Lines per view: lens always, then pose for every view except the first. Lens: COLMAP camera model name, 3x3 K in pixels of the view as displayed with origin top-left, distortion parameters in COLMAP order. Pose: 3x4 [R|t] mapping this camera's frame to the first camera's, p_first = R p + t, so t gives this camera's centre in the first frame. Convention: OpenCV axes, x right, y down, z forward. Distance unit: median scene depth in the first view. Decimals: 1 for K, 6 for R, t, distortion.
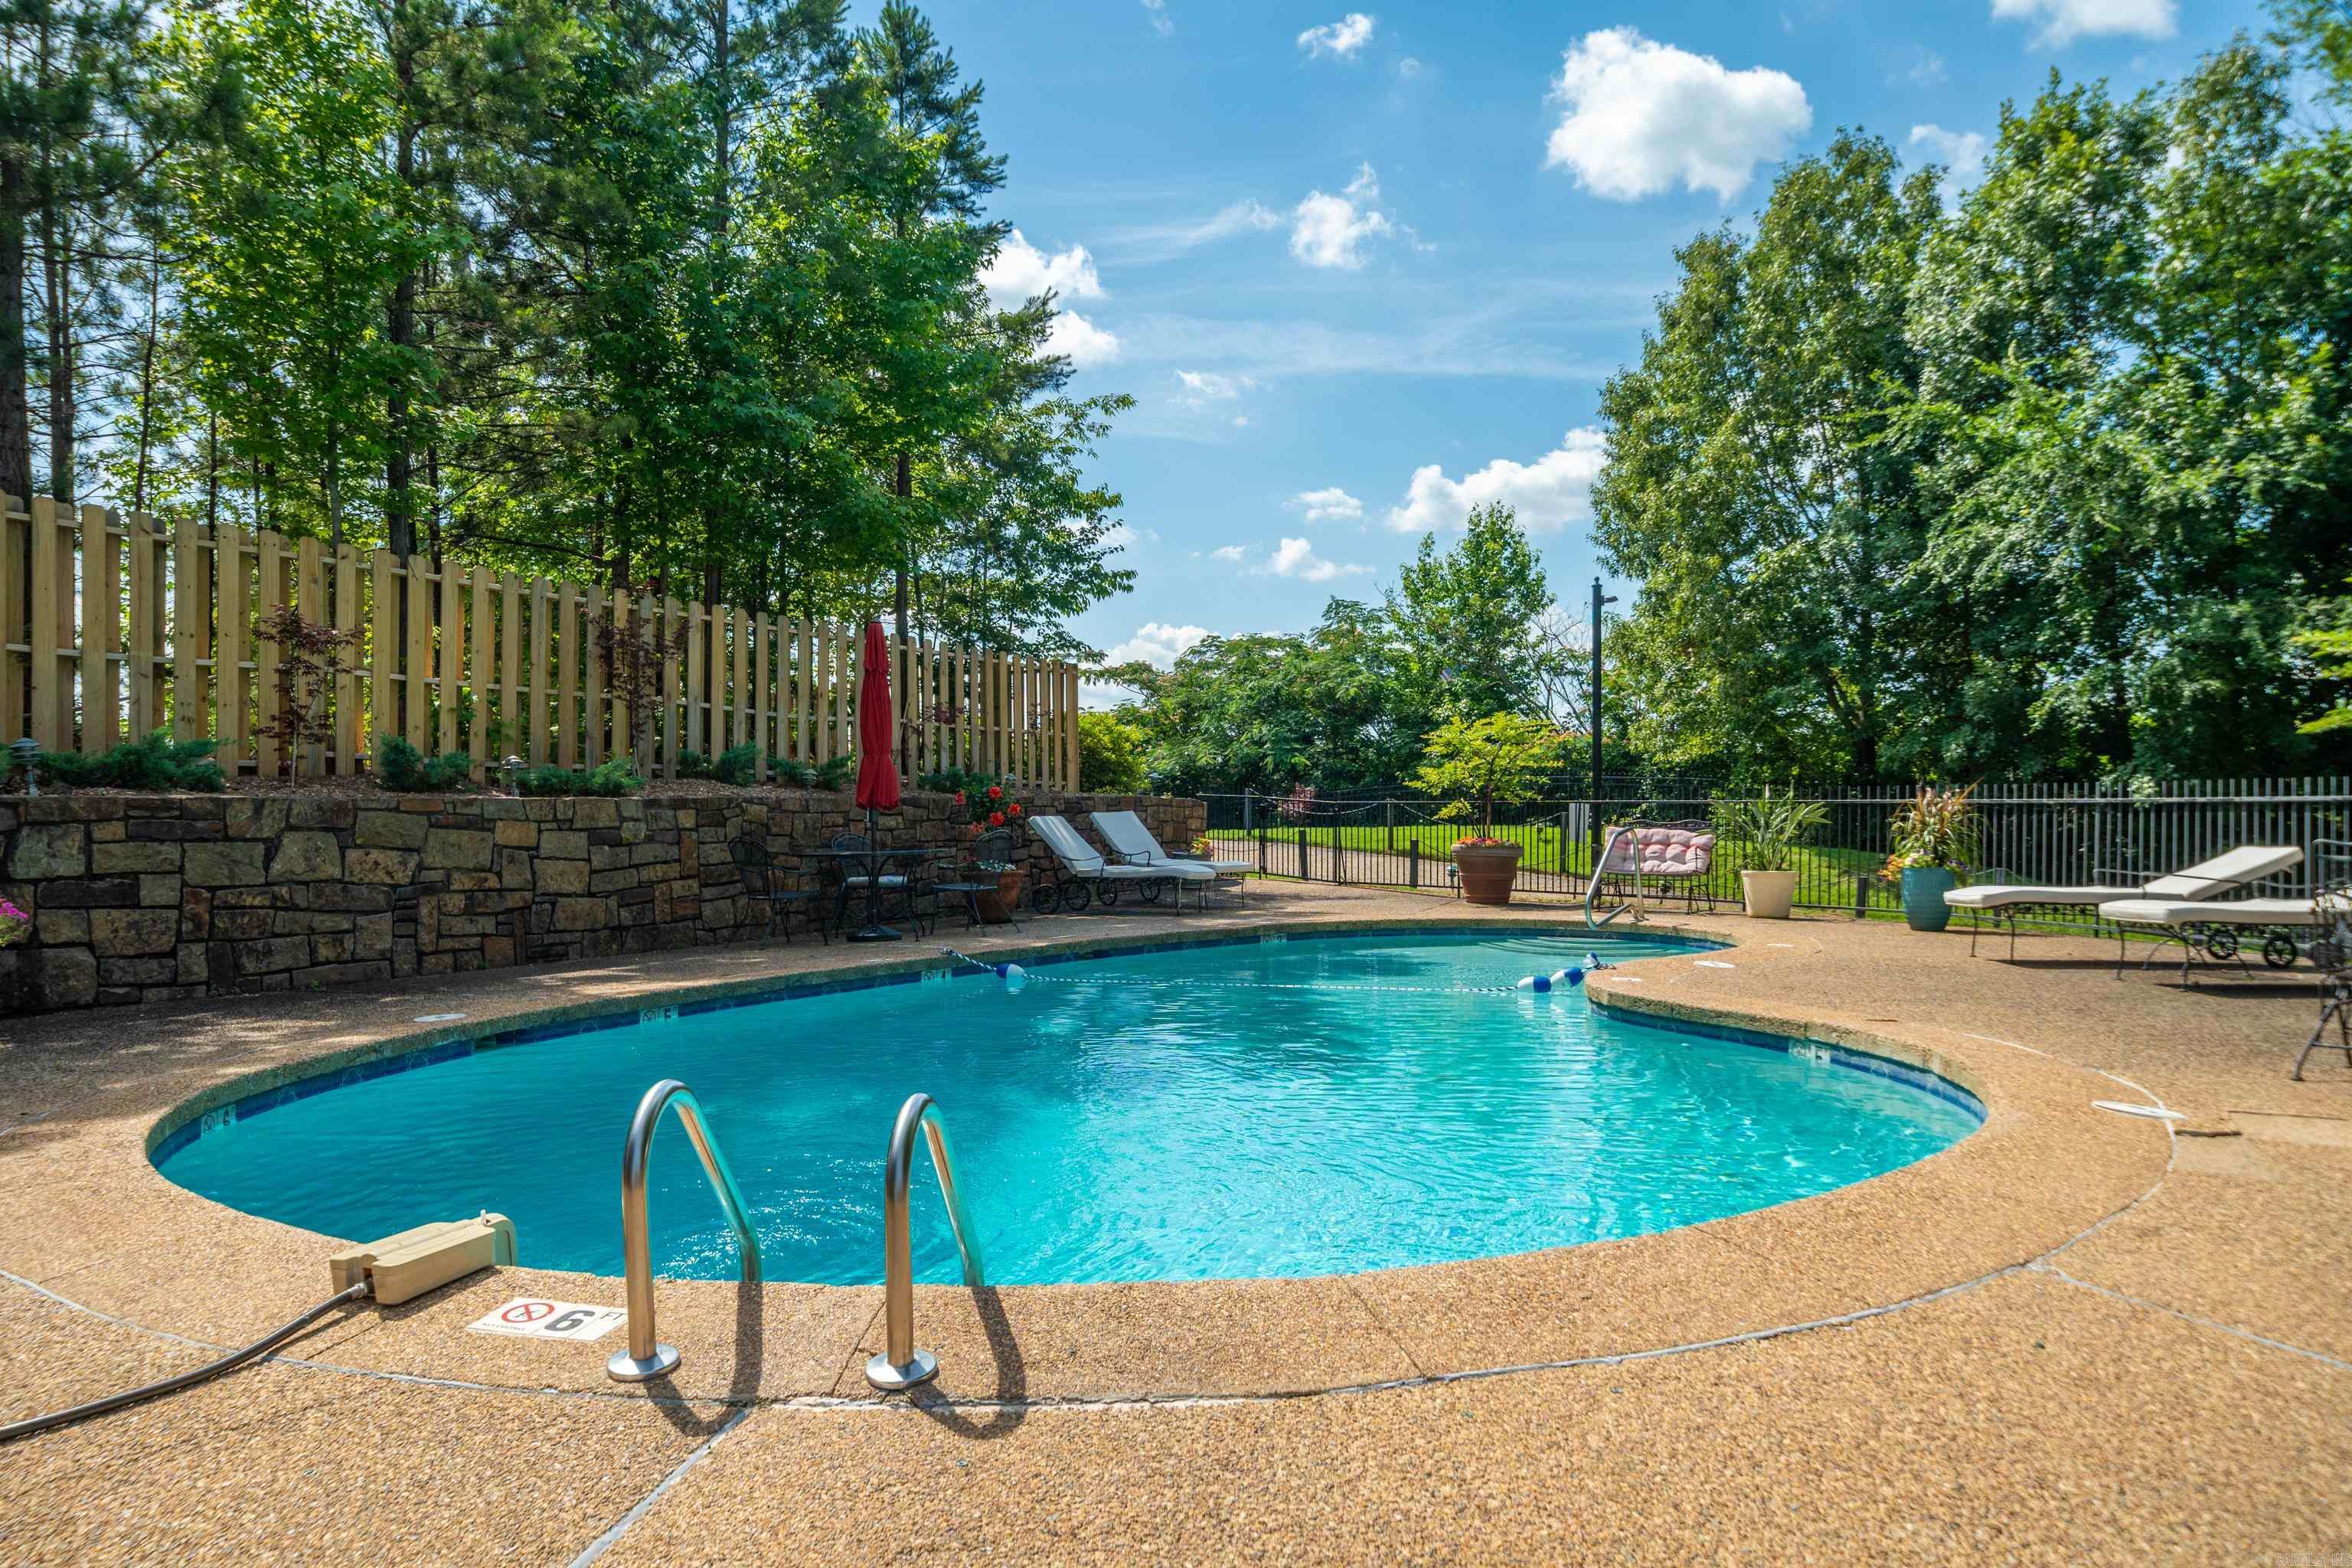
lens RADIAL K [[1605.8, 0, 1176.0], [0, 1605.8, 784.0], [0, 0, 1]] dist [0.003861, 0.005249]
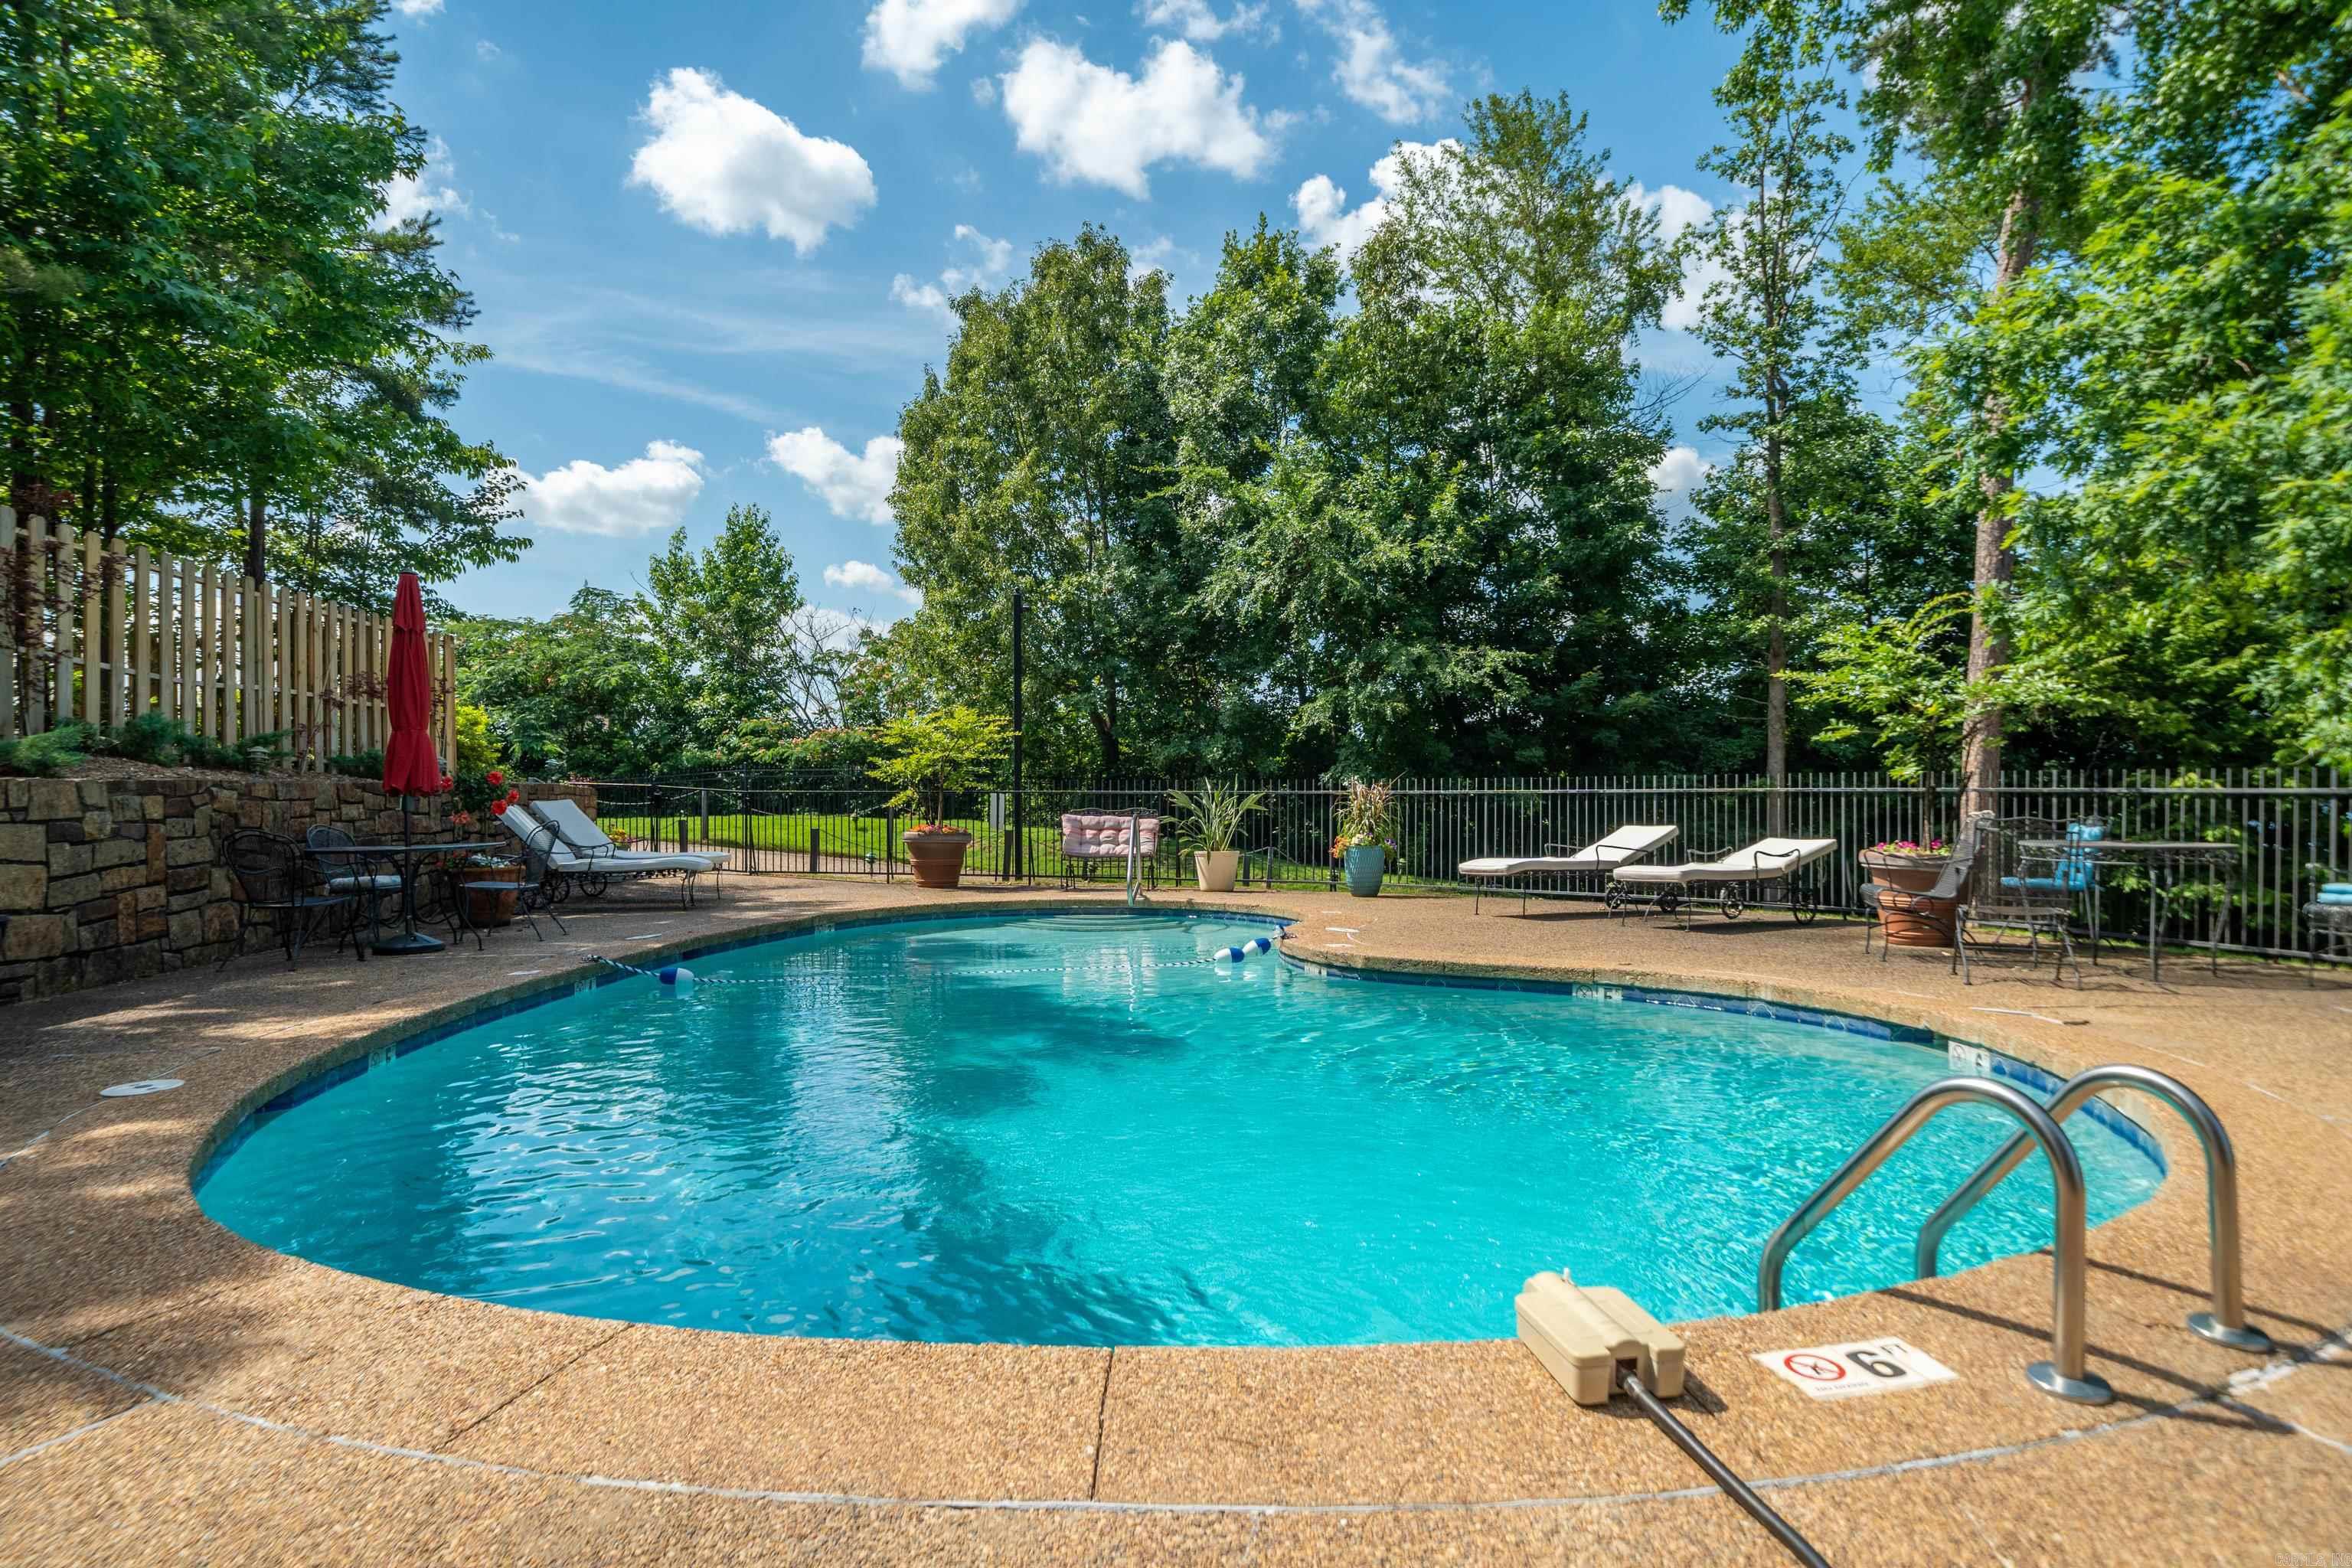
lens RADIAL K [[1476.2, 0, 1176.0], [0, 1476.2, 784.0], [0, 0, 1]] dist [0.007639, 0.000607]
pose [[0.830679, 0.008032, 0.556694, -0.185115], [-0.010324, 0.999946, 0.000978, 0.002989], [-0.556656, -0.006560, 0.830717, 0.086873]]
